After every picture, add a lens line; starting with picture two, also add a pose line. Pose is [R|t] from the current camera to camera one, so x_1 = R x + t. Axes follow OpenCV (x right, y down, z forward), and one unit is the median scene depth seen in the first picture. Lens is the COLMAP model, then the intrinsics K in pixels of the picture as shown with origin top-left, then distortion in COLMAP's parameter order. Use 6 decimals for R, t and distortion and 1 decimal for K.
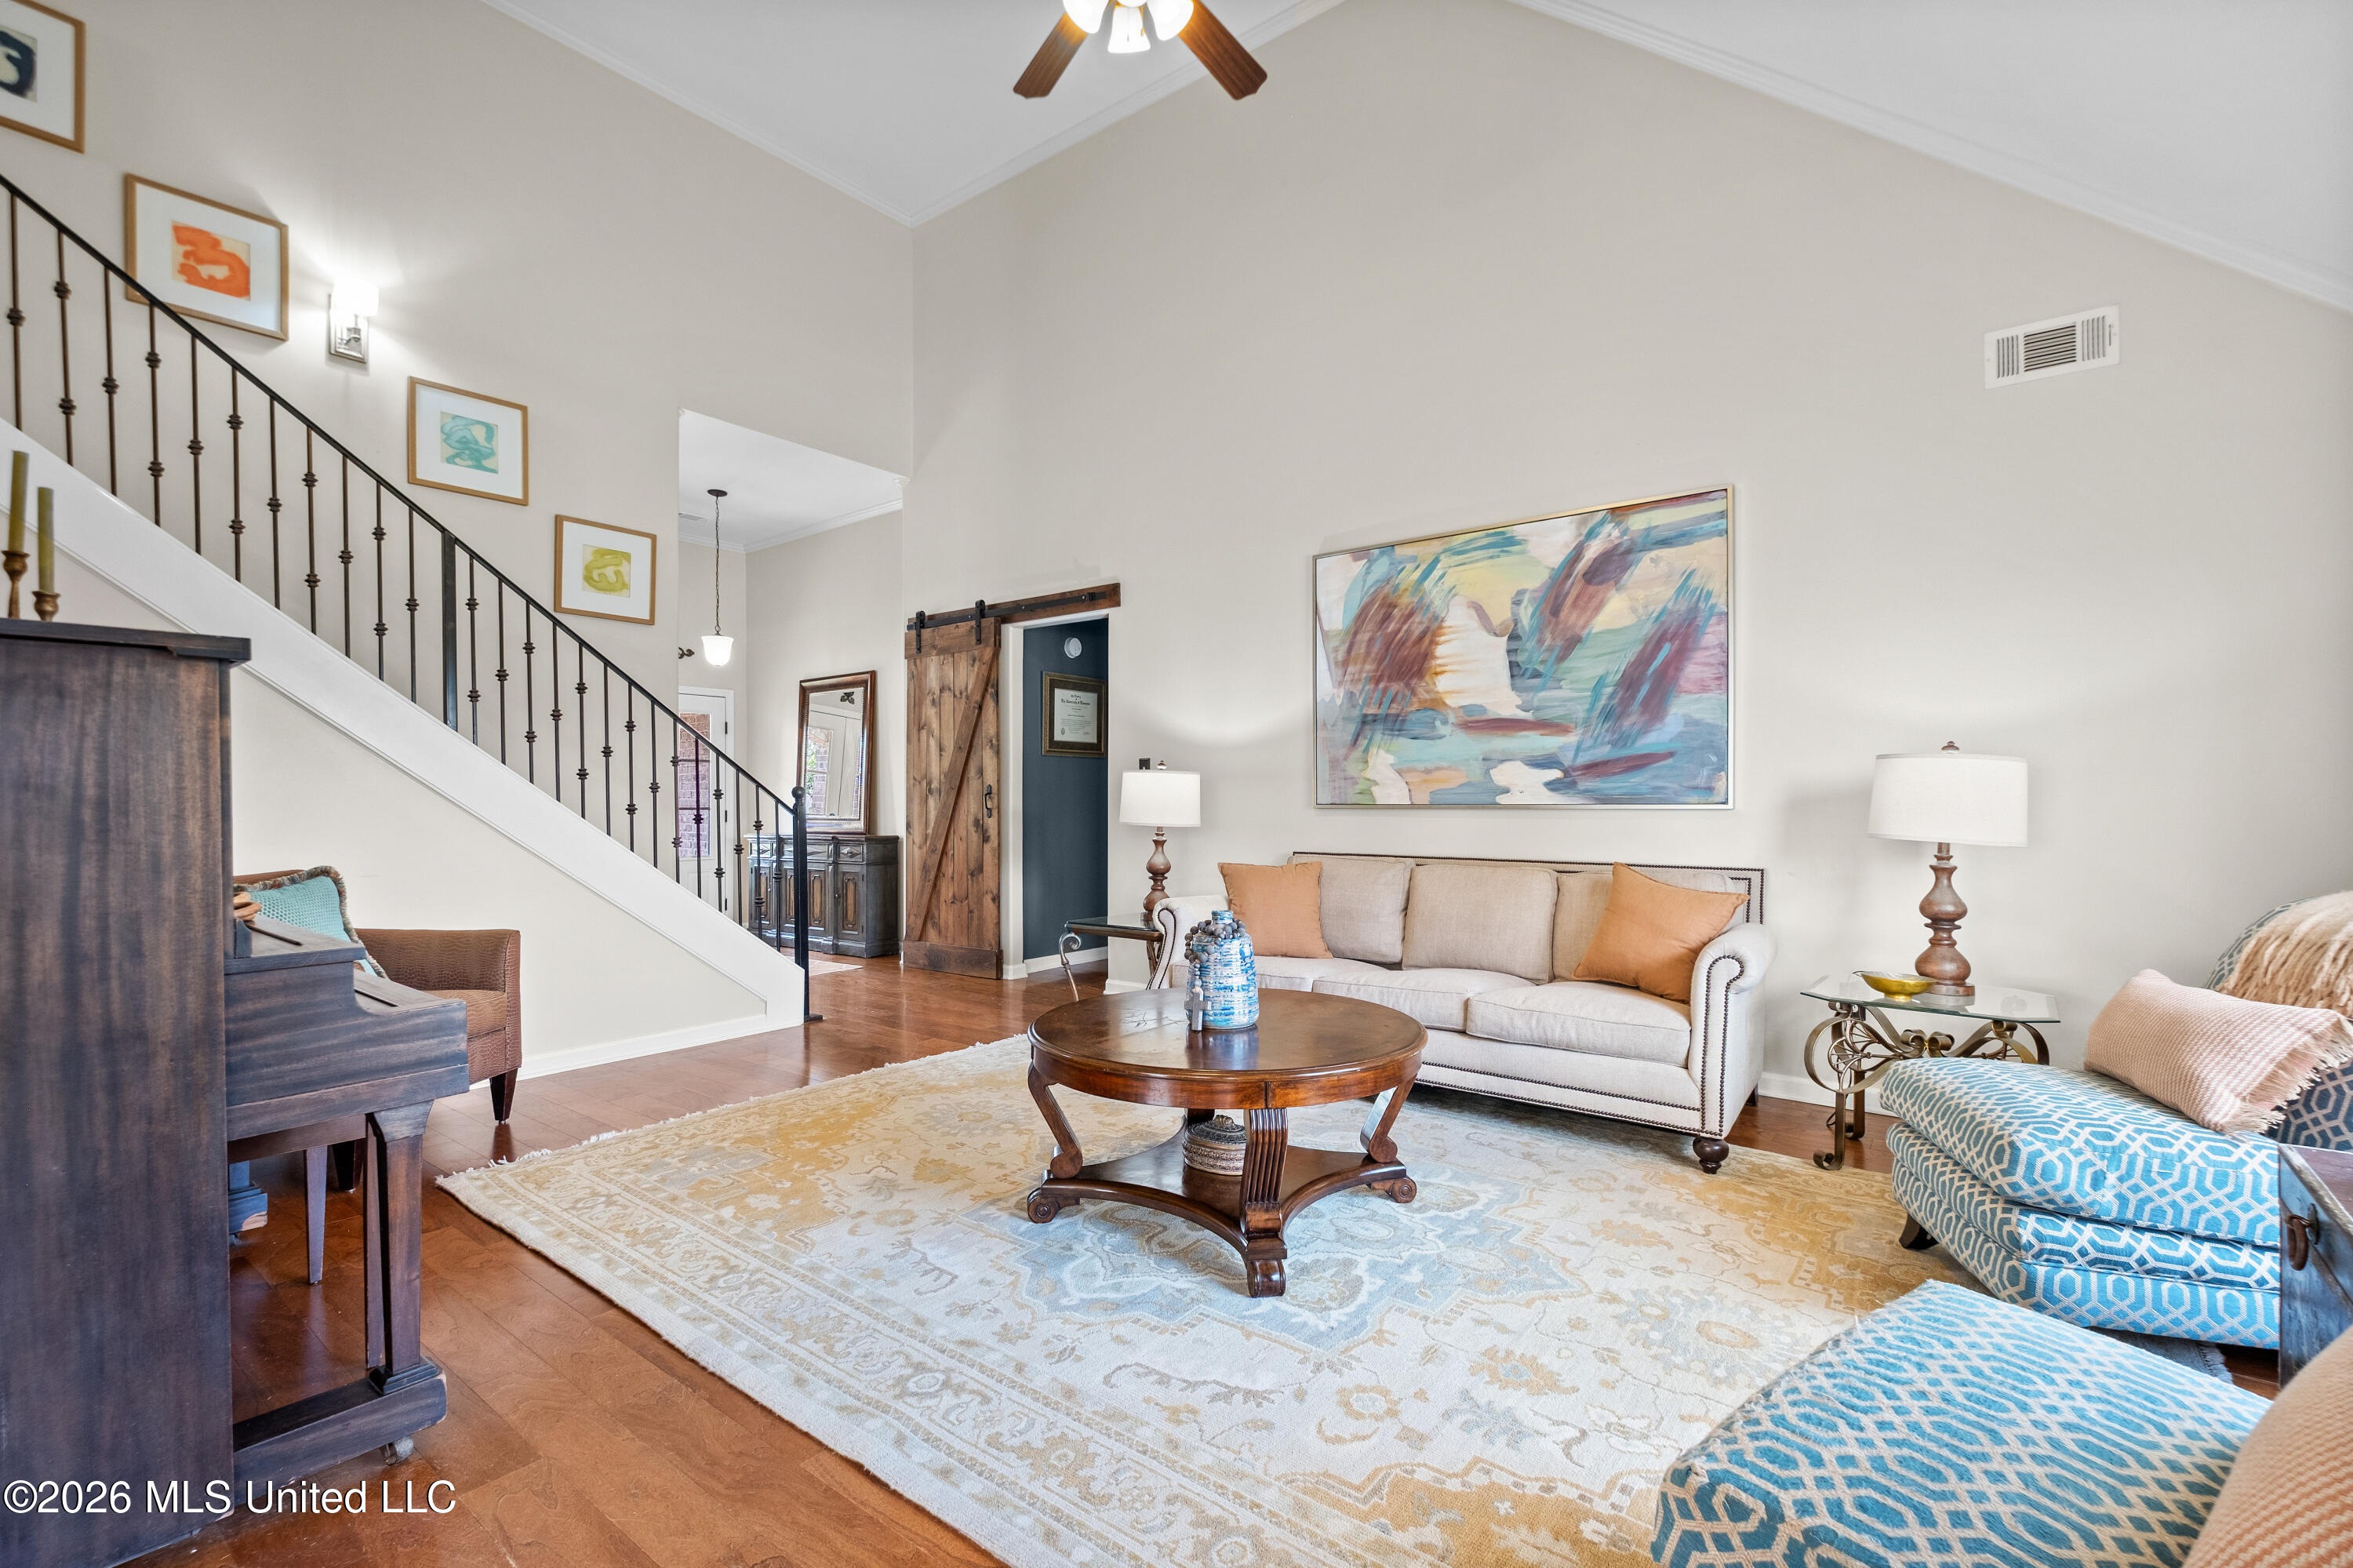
lens RADIAL K [[1035.6, 0, 1190.8], [0, 1035.6, 786.4], [0, 0, 1]] dist [0.003260, -0.000239]
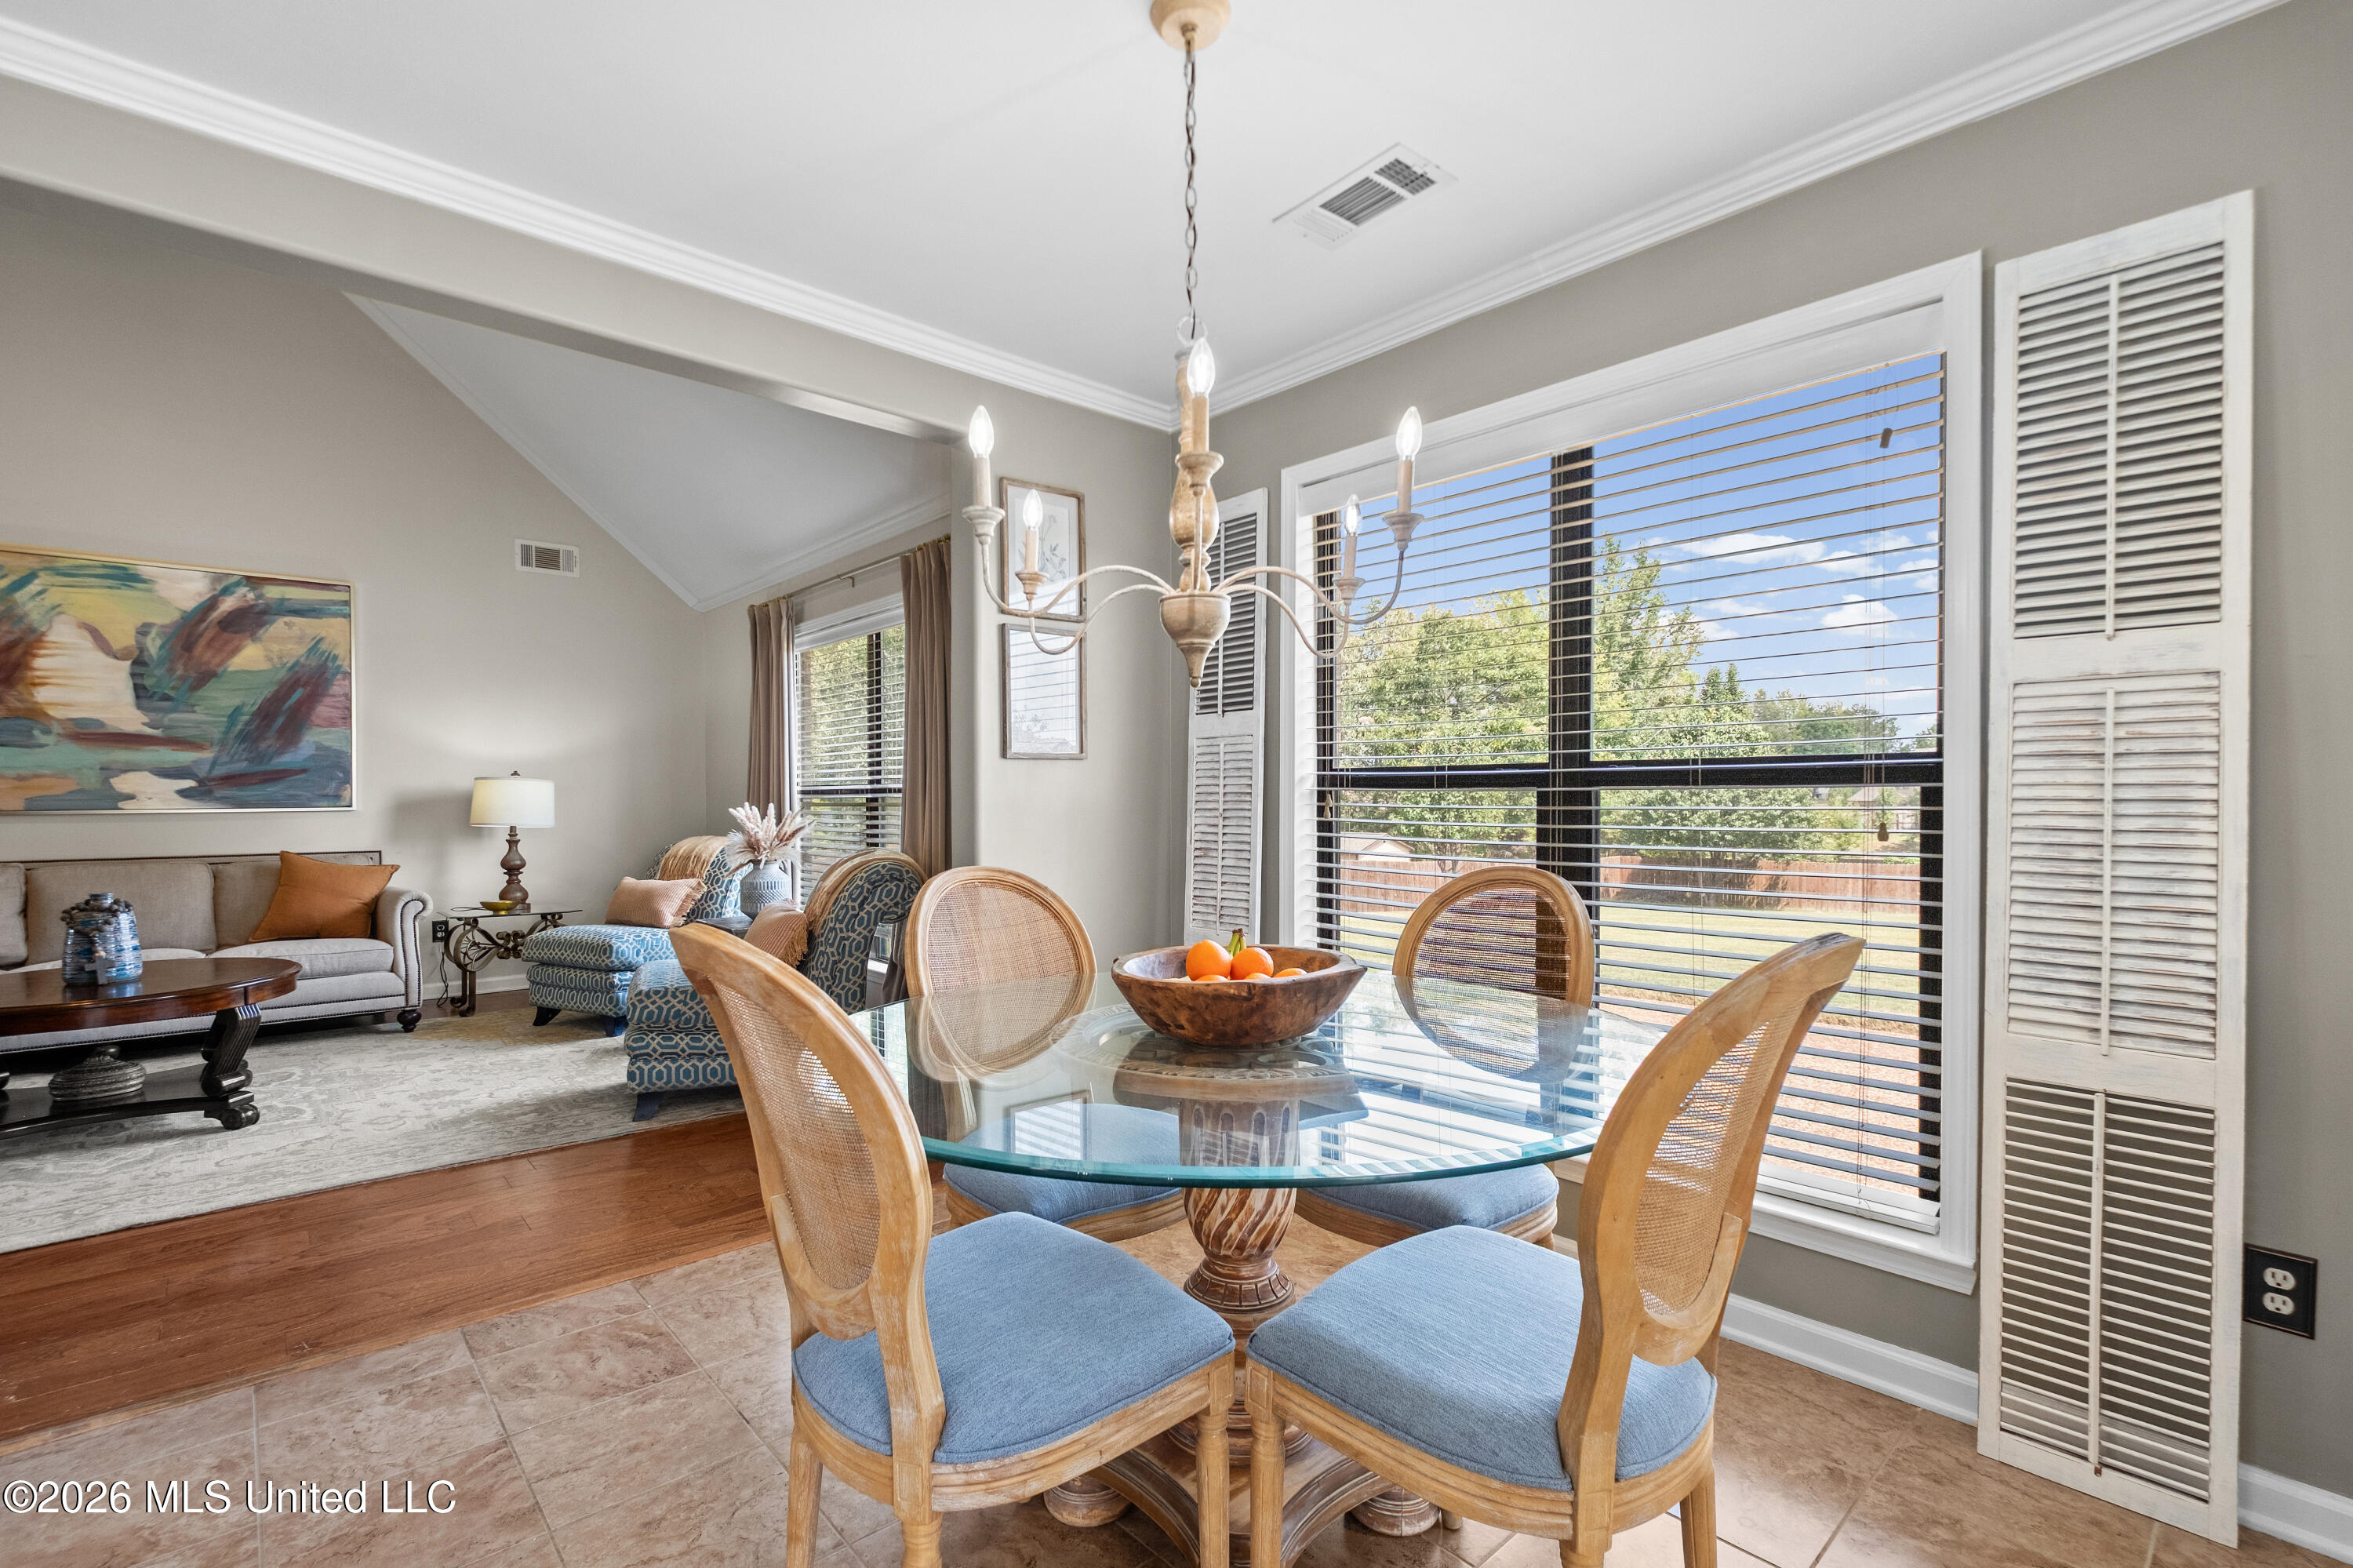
lens RADIAL K [[1020.9, 0, 1175.0], [0, 1020.9, 814.4], [0, 0, 1]] dist [-0.000706, -0.000575]
pose [[0.164944, -0.014892, 0.986191, -0.645379], [-0.007584, 0.999837, 0.016367, -0.004150], [-0.986274, -0.010179, 0.164804, -0.332100]]
